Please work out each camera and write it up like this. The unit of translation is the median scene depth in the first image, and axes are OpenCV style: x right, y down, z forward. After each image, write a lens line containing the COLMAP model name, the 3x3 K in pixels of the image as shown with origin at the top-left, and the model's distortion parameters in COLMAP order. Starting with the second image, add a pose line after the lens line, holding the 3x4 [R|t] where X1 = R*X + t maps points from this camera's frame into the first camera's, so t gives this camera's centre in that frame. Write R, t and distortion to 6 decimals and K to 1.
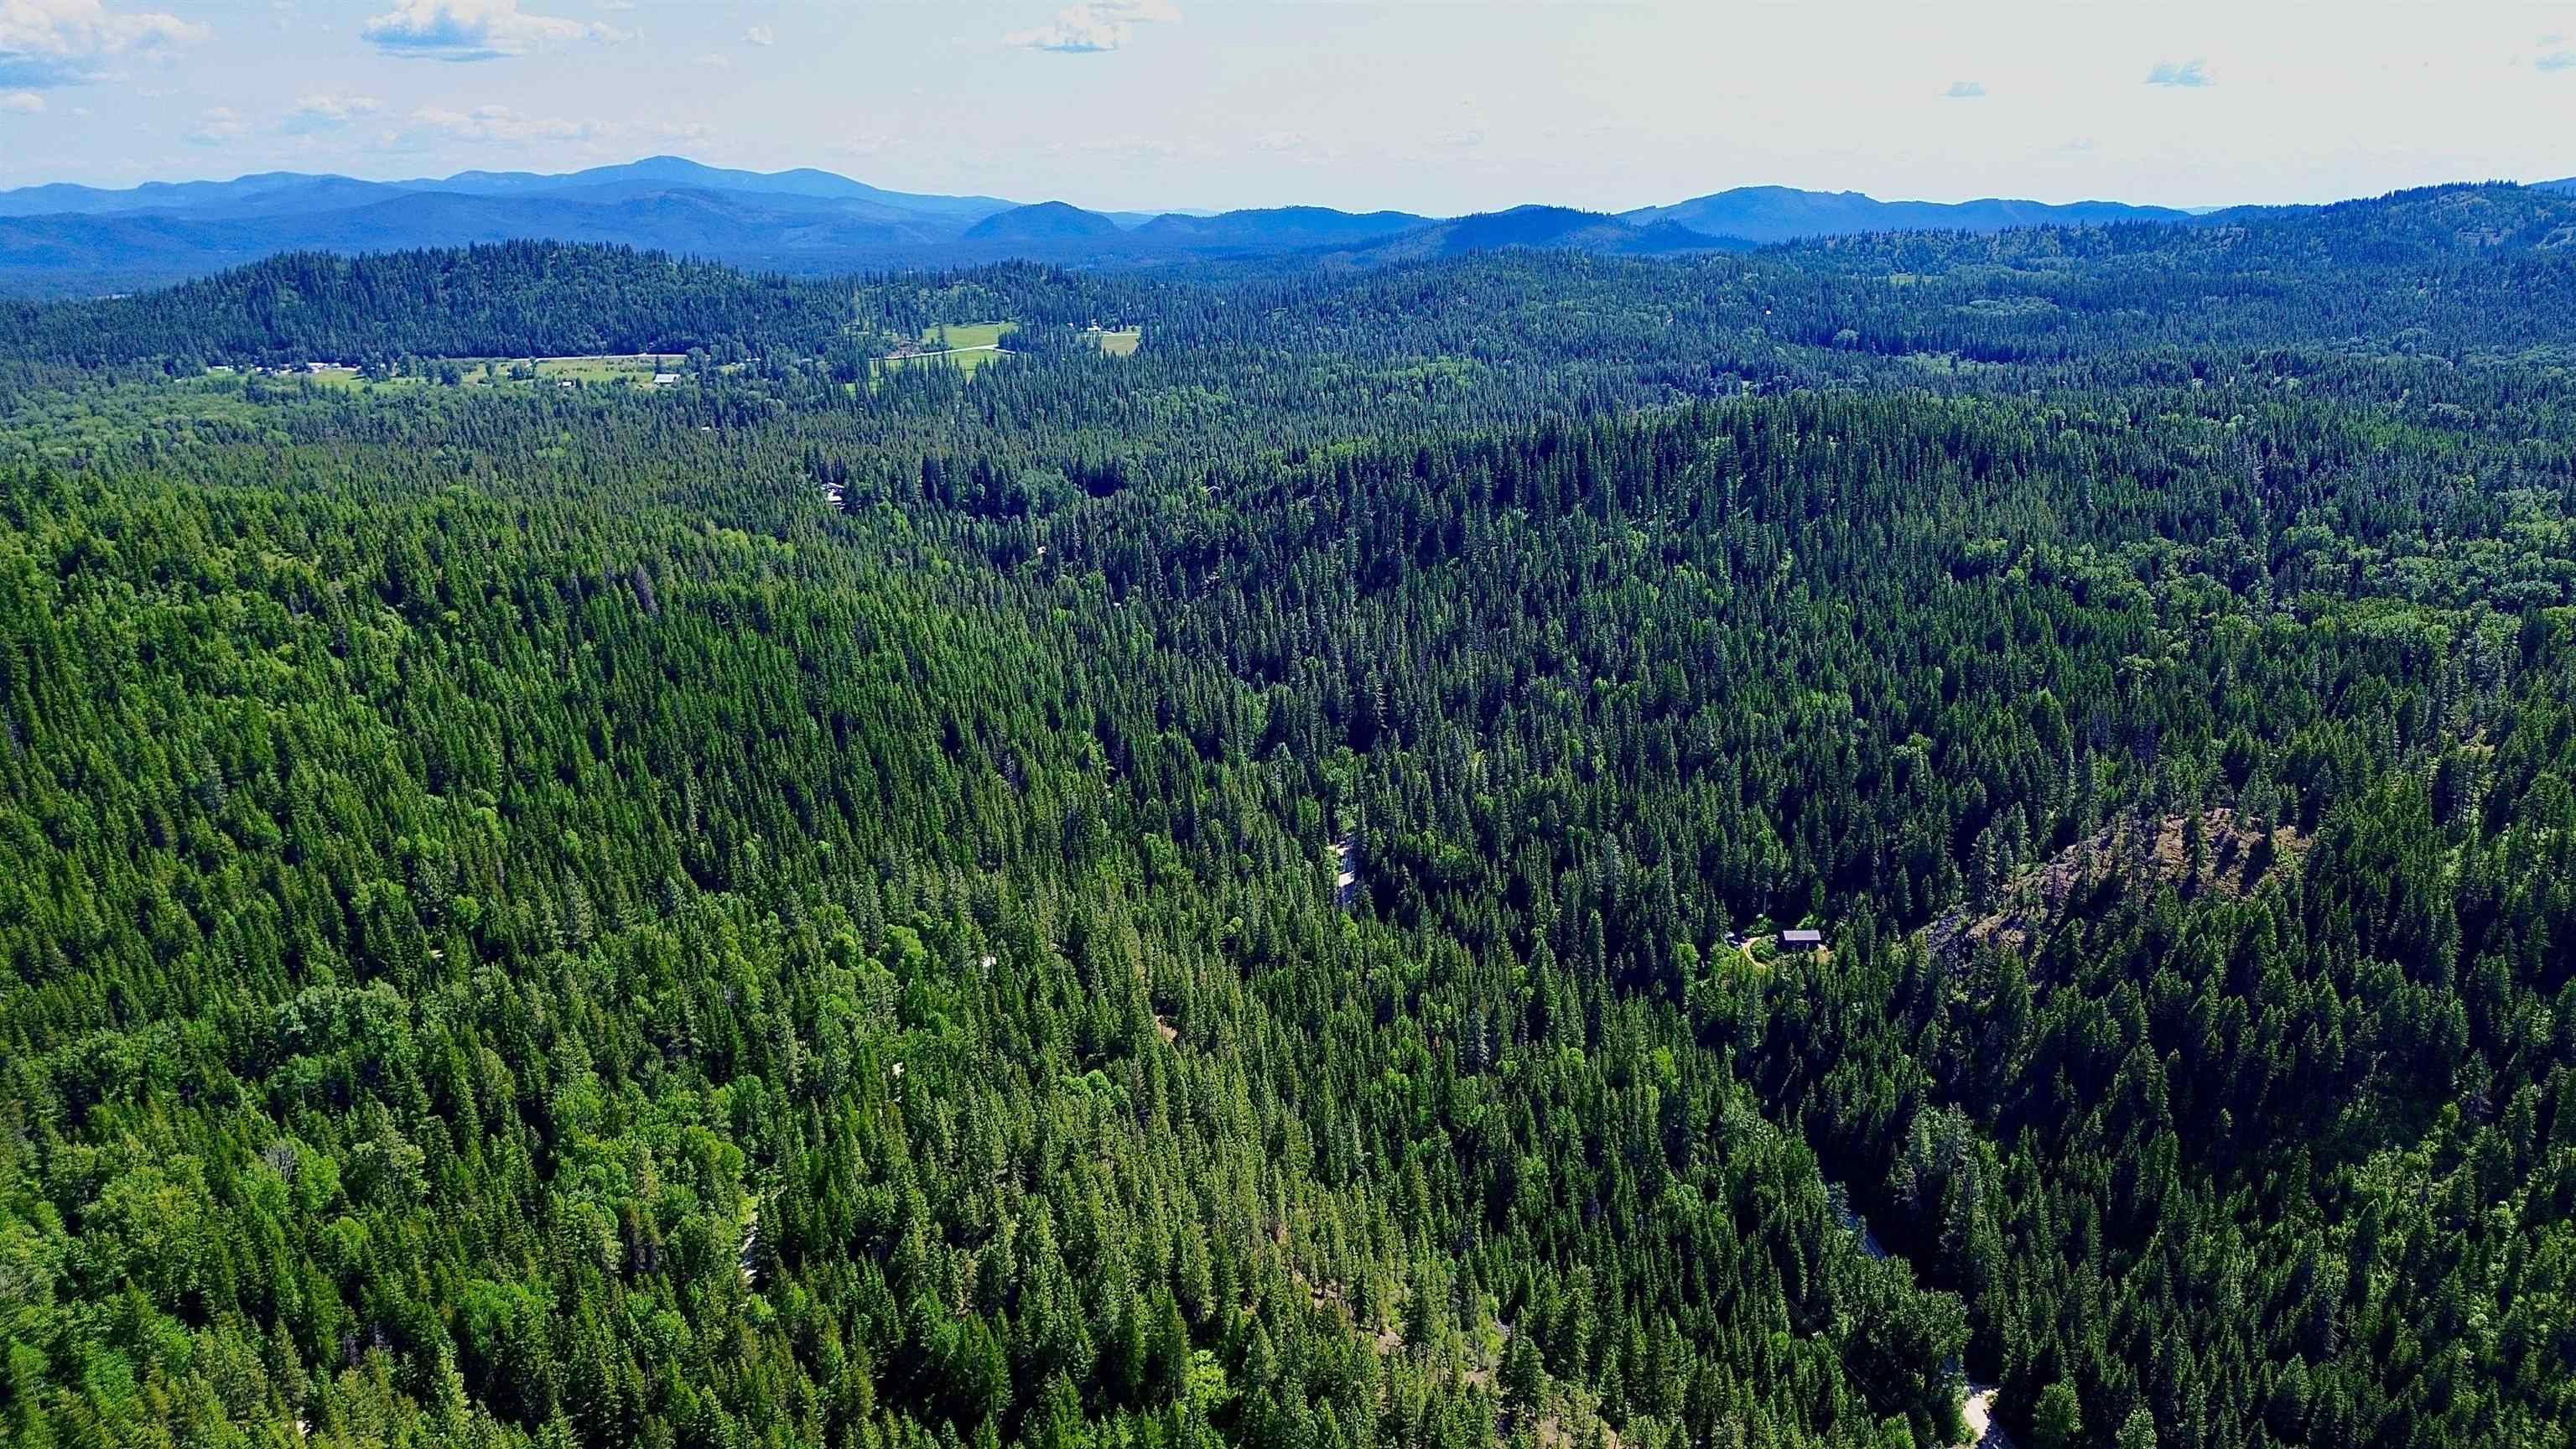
lens RADIAL K [[1805.6, 0, 1289.7], [0, 1805.6, 723.2], [0, 0, 1]] dist [0.046618, -0.042621]
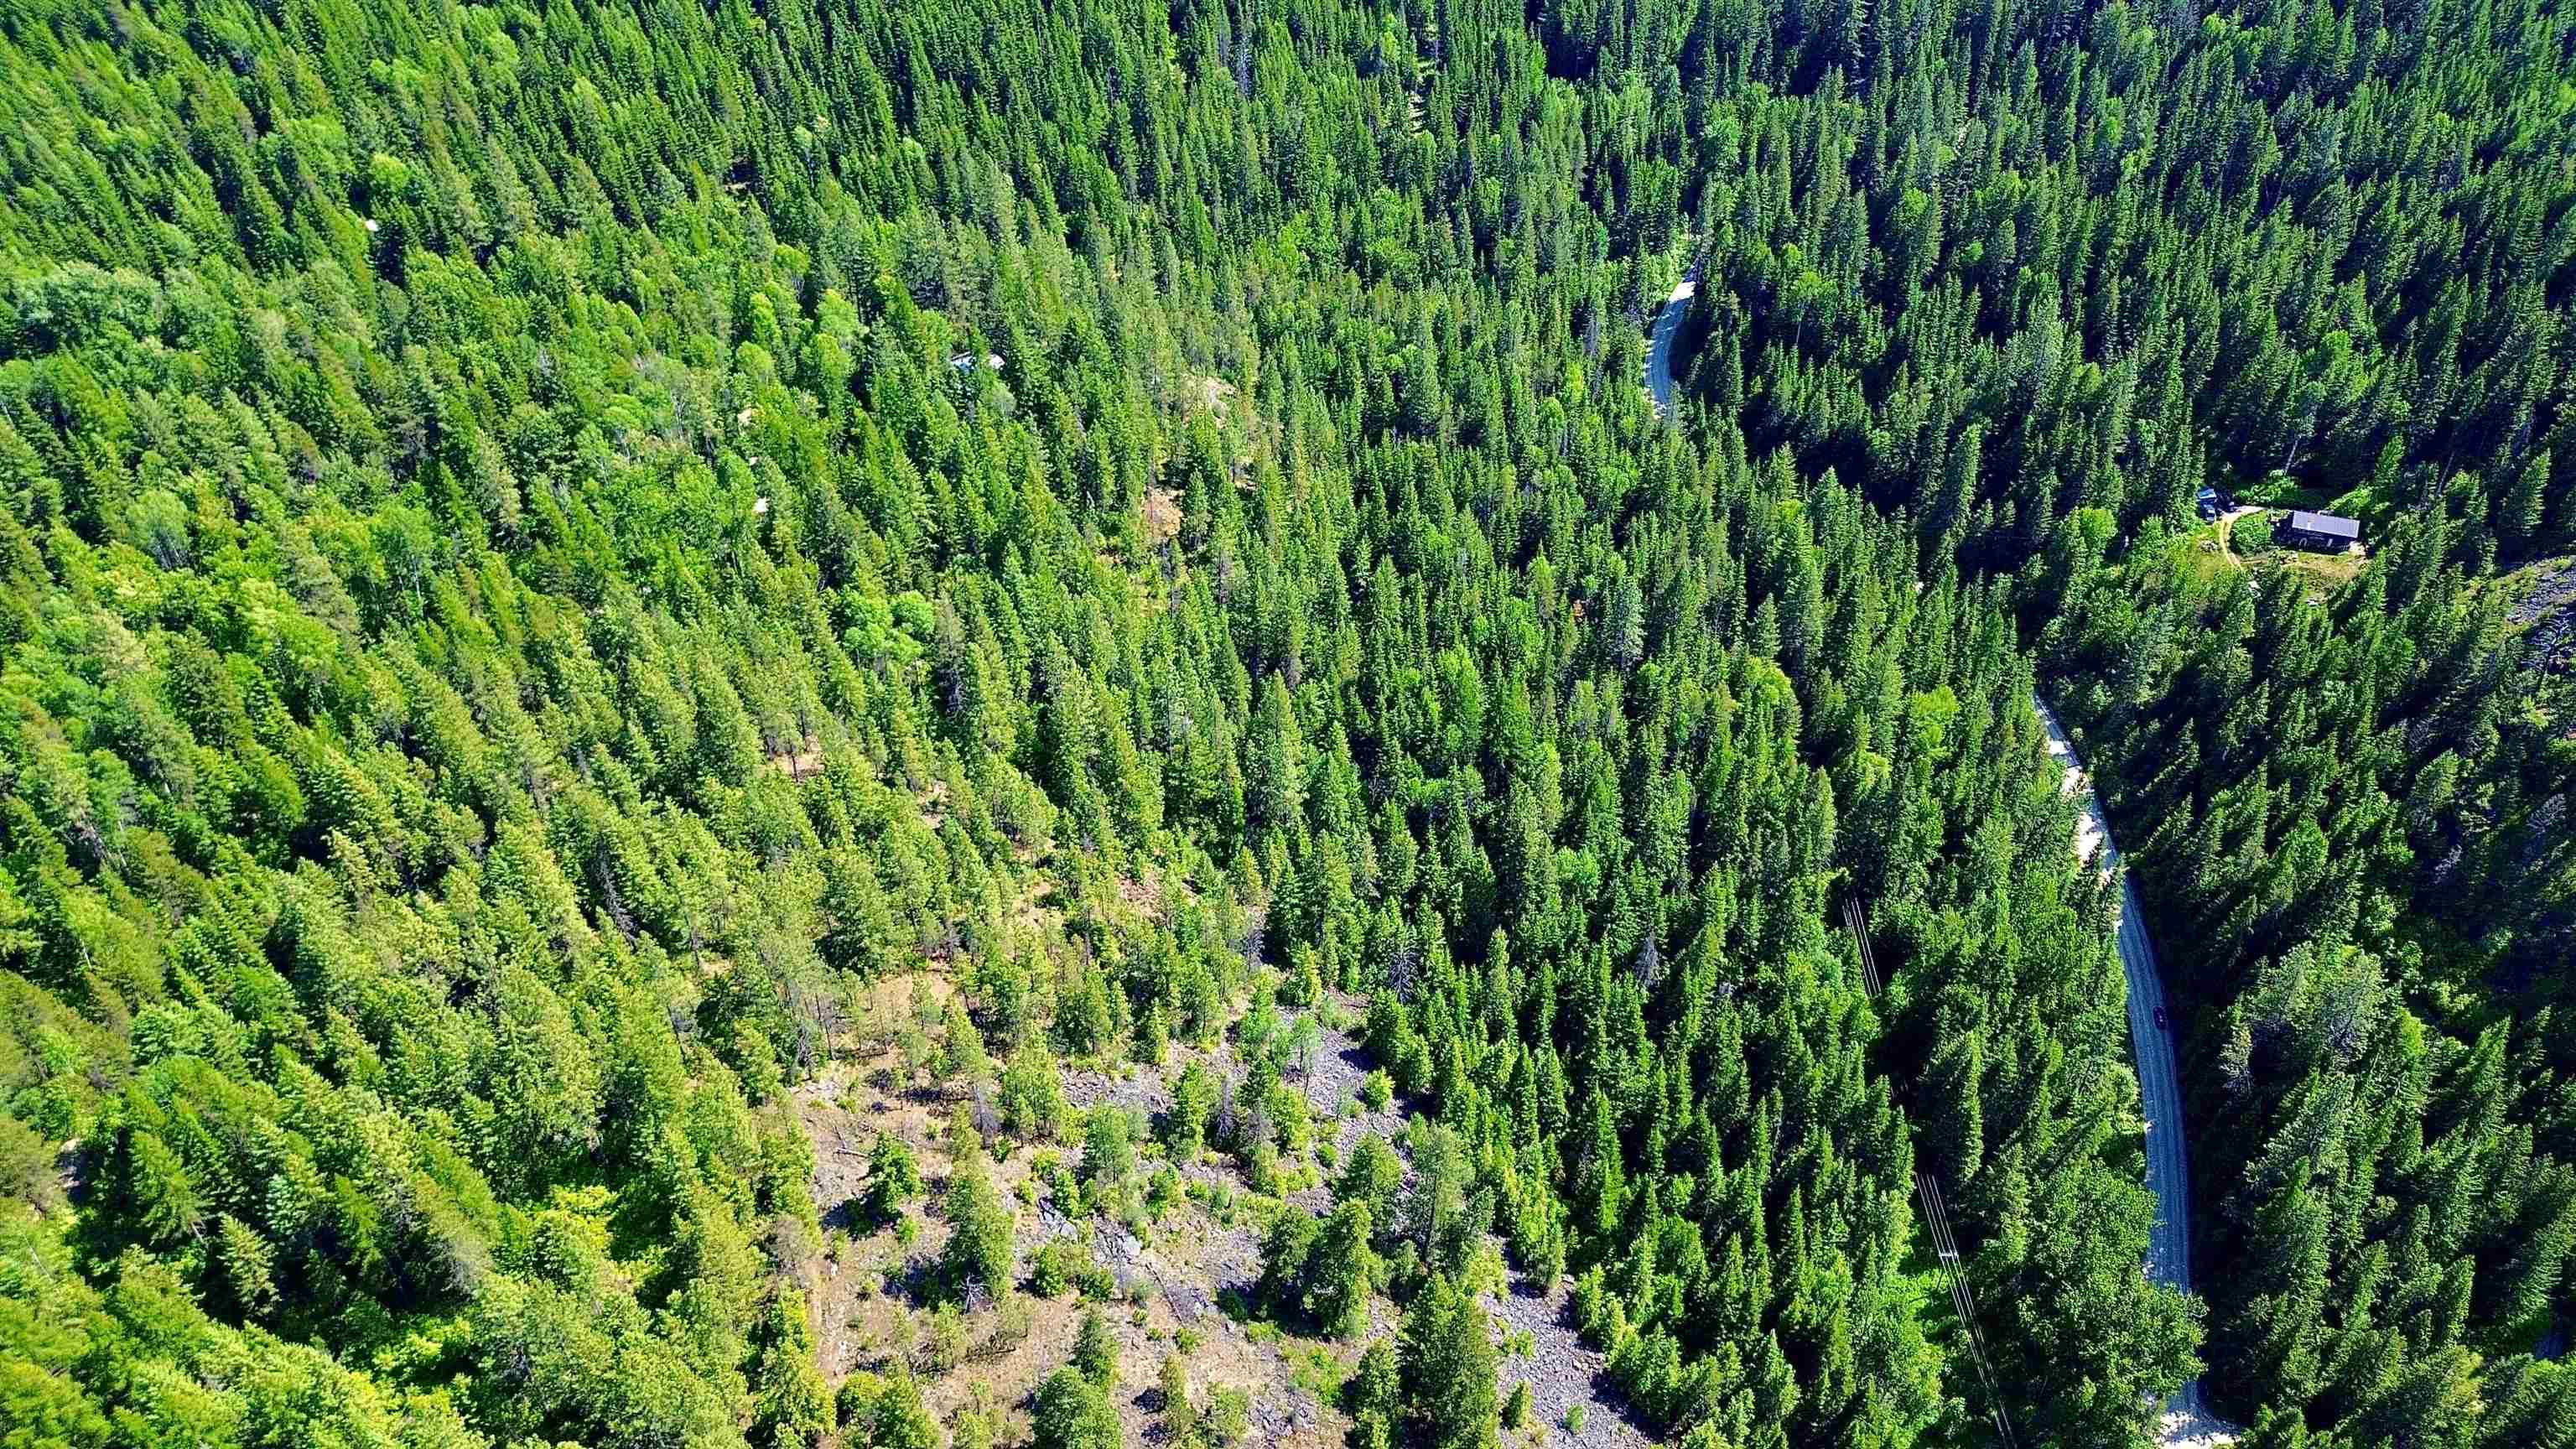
lens RADIAL K [[1805.6, 0, 1287.3], [0, 1805.6, 721.6], [0, 0, 1]] dist [0.046618, -0.042621]
pose [[0.924116, 0.229430, -0.305568, 0.163575], [-0.092933, 0.910617, 0.402666, -0.035817], [0.370639, -0.343712, 0.862837, 0.324474]]
